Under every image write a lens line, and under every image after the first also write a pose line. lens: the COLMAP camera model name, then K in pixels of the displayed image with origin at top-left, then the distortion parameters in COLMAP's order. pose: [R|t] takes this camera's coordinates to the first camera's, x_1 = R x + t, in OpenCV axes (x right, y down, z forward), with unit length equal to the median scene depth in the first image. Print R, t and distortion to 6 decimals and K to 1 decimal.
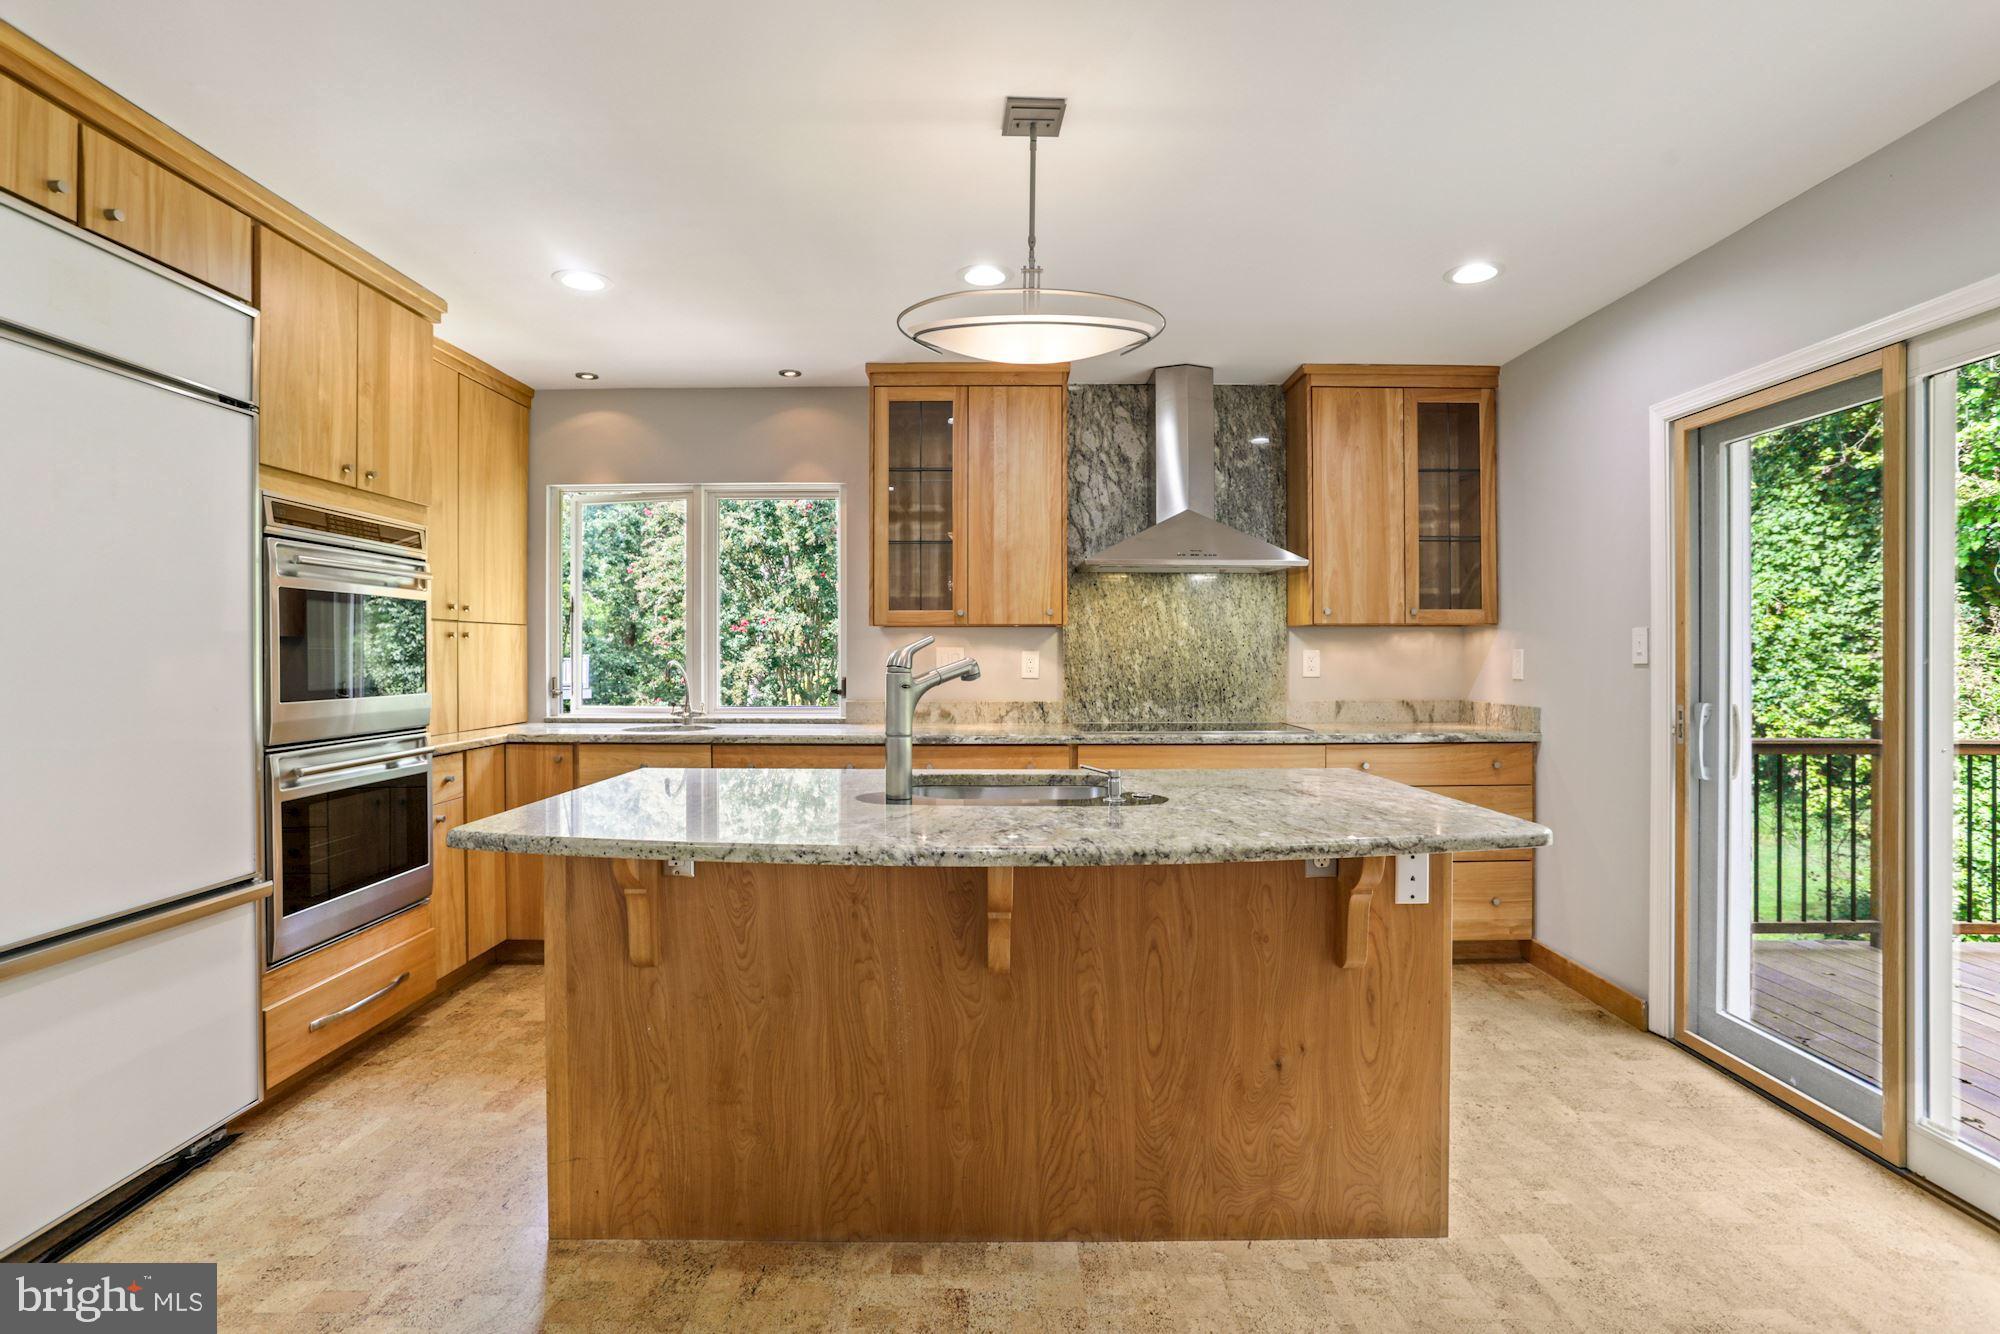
lens RADIAL K [[962.4, 0, 994.7], [0, 962.4, 653.1], [0, 0, 1]] dist [-0.073918, 0.042504]
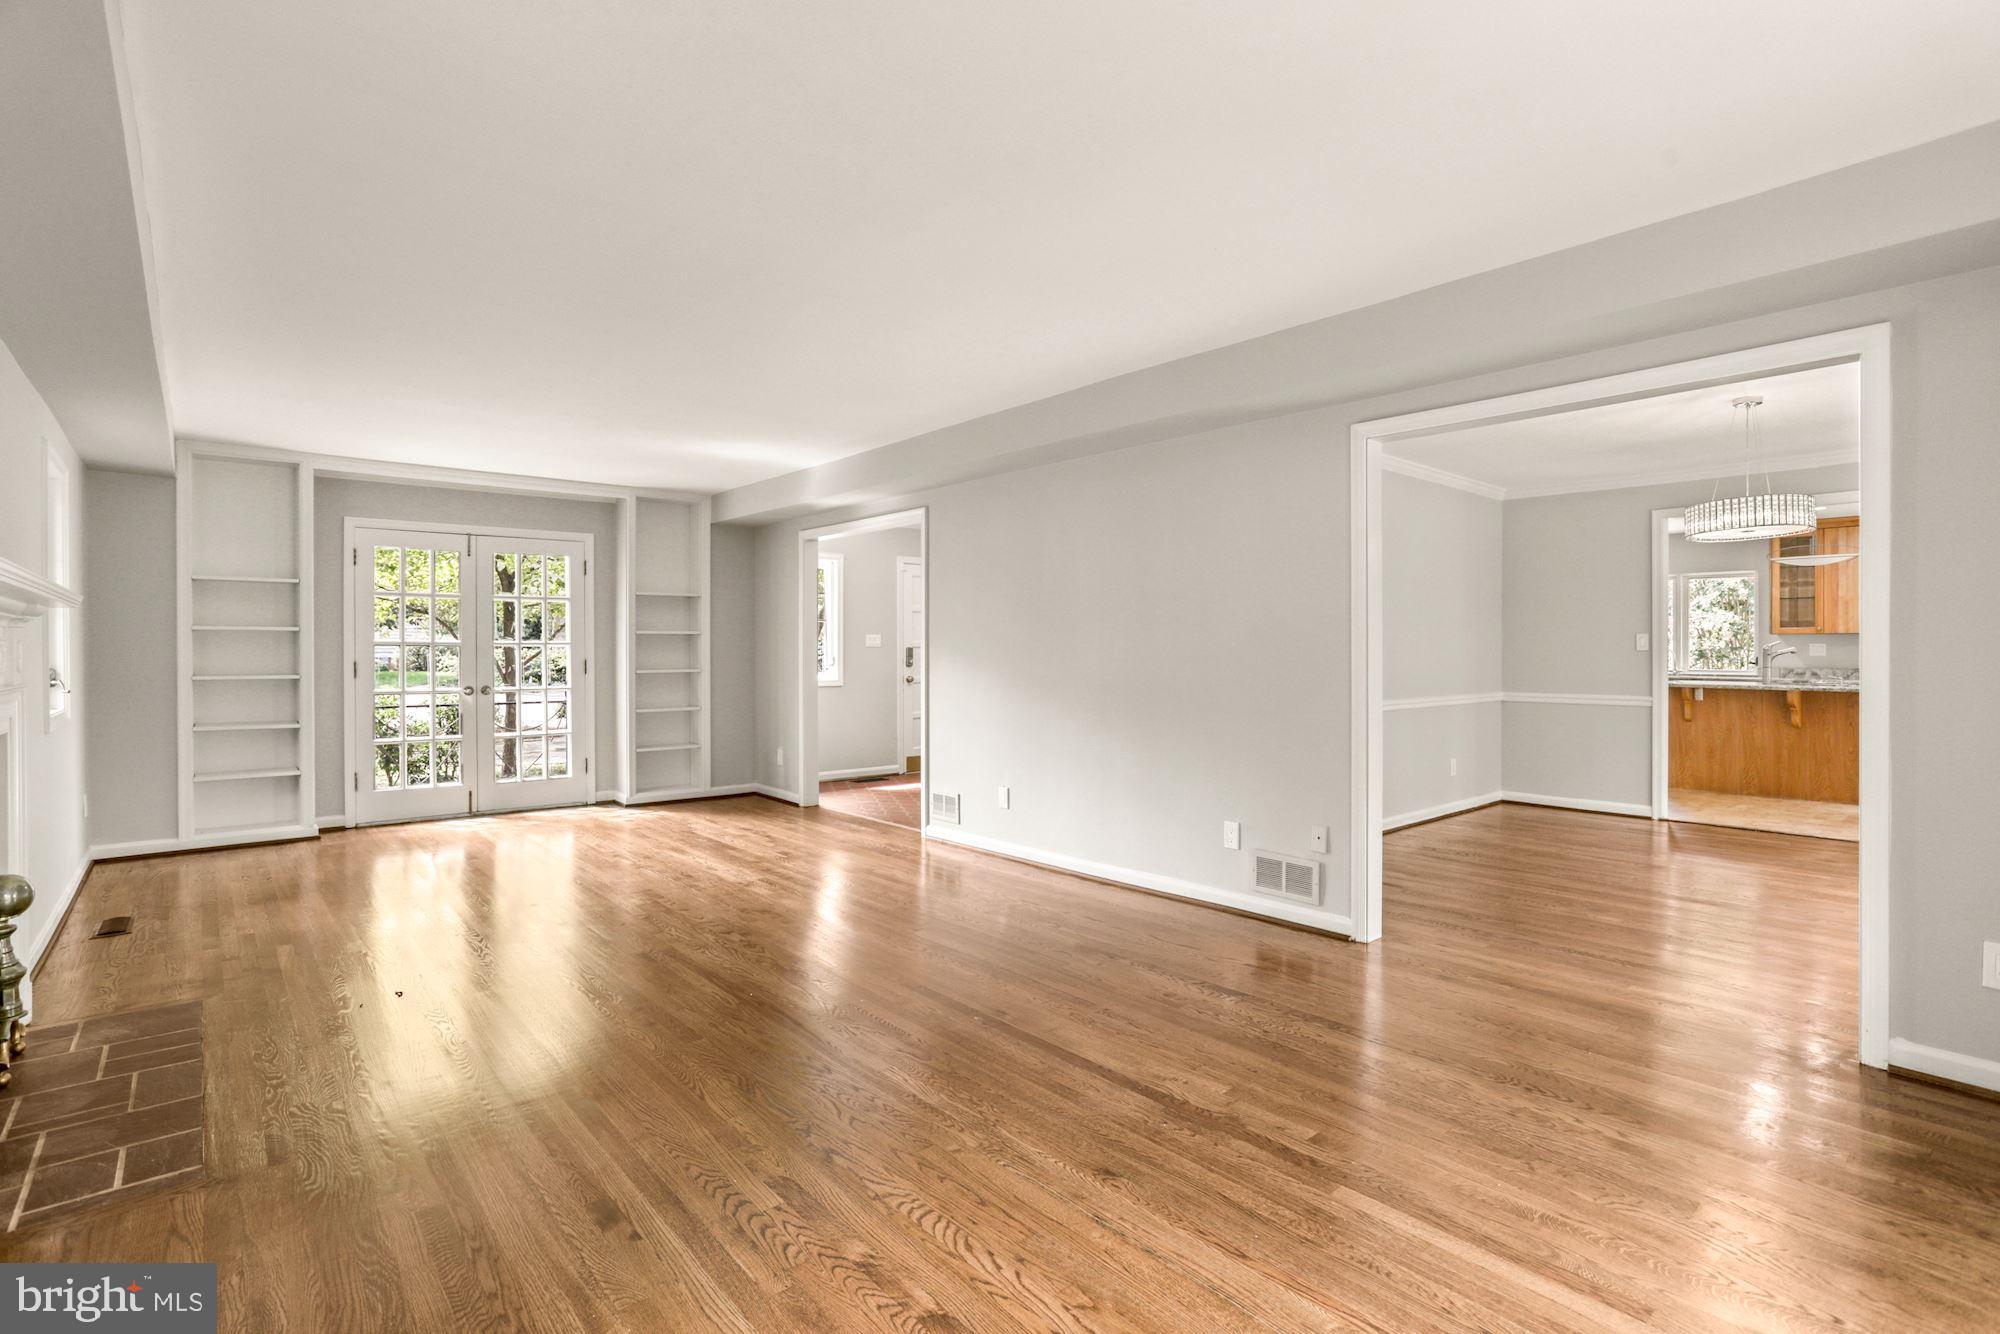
lens RADIAL K [[962.4, 0, 994.7], [0, 962.4, 653.1], [0, 0, 1]] dist [-0.073918, 0.042504]
pose [[0.650220, 0.001700, -0.759744, 0.372031], [0.002610, 0.999987, 0.004471, 0.002203], [0.759742, -0.004890, 0.650207, -1.924825]]
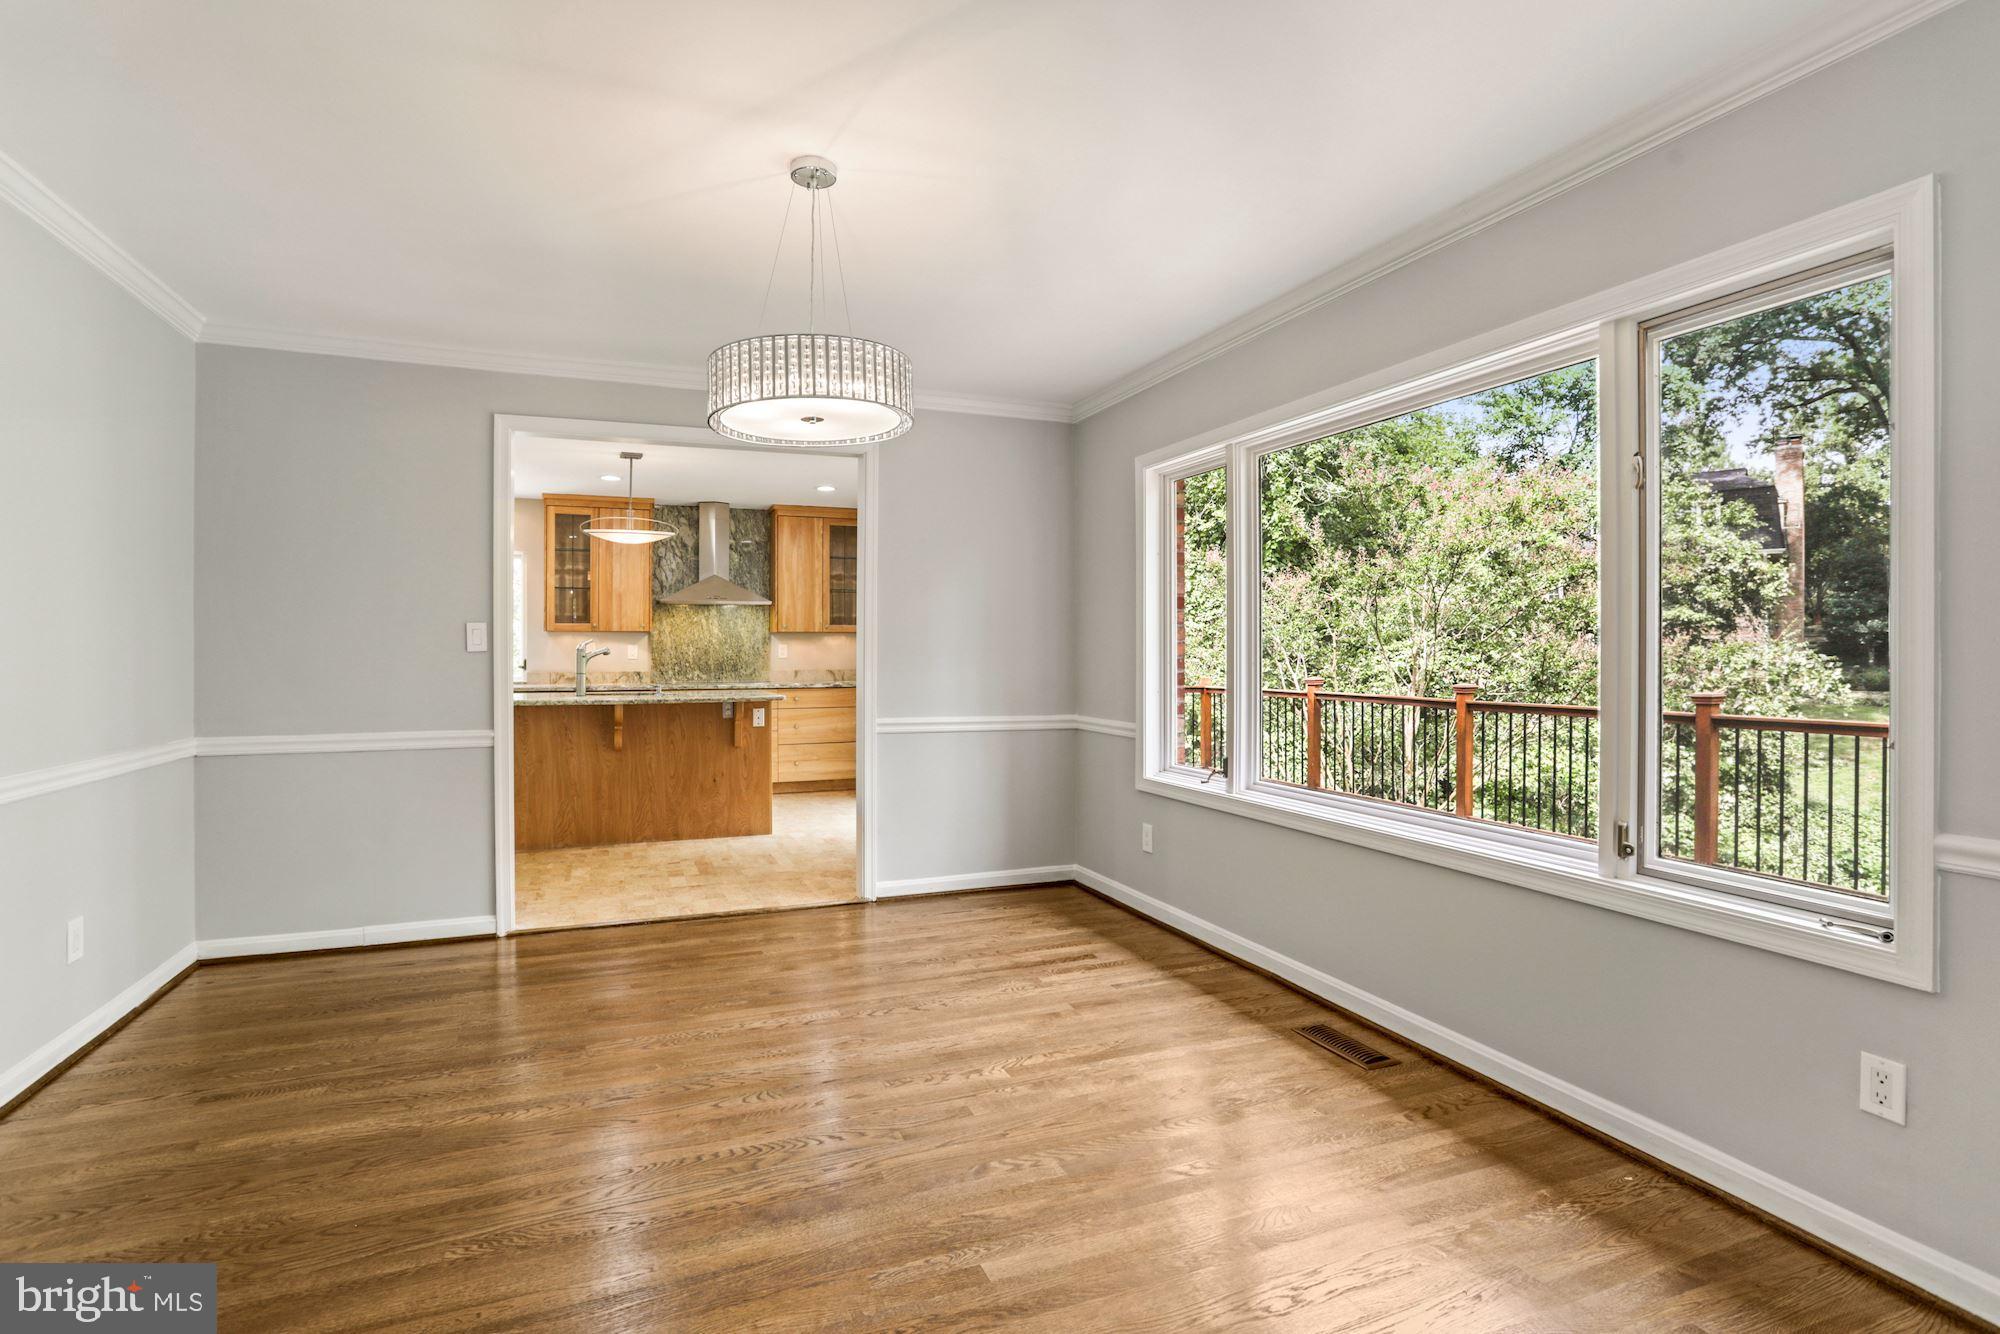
lens RADIAL K [[962.4, 0, 994.7], [0, 962.4, 653.1], [0, 0, 1]] dist [-0.073918, 0.042504]
pose [[0.925128, -0.000112, 0.379656, -0.017419], [-0.002318, 0.999980, 0.005945, 0.001887], [-0.379649, -0.006380, 0.925109, -1.084156]]
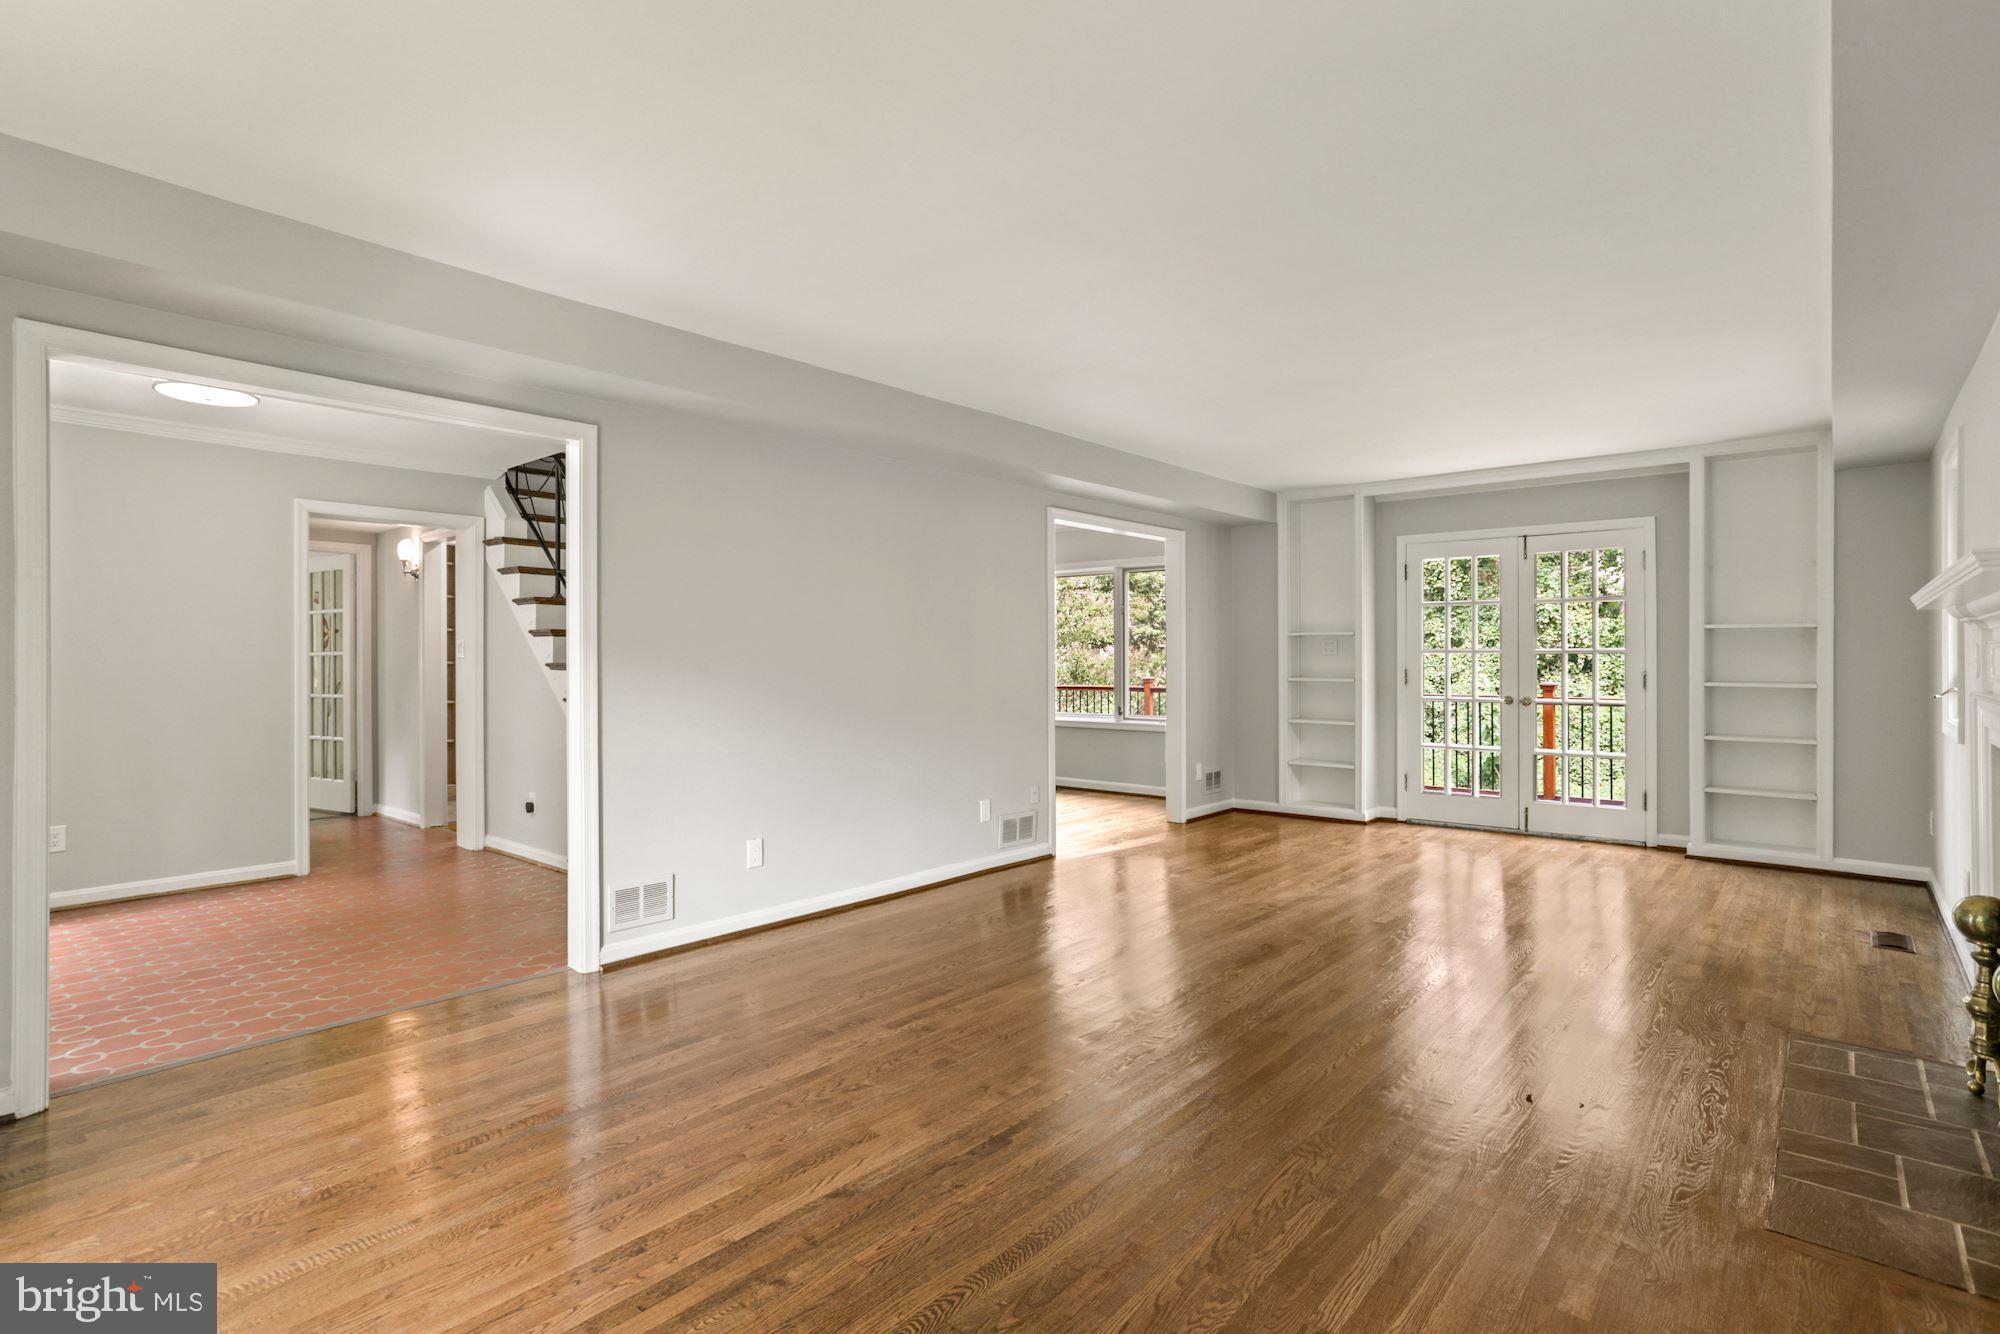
lens RADIAL K [[1025.2, 0, 1003.5], [0, 1025.2, 658.7], [0, 0, 1]] dist [-0.057466, 0.056230]
pose [[0.637474, -0.004606, 0.770458, -1.369963], [0.003619, 0.999989, 0.002985, -0.004595], [-0.770464, 0.000885, 0.637483, -1.955539]]
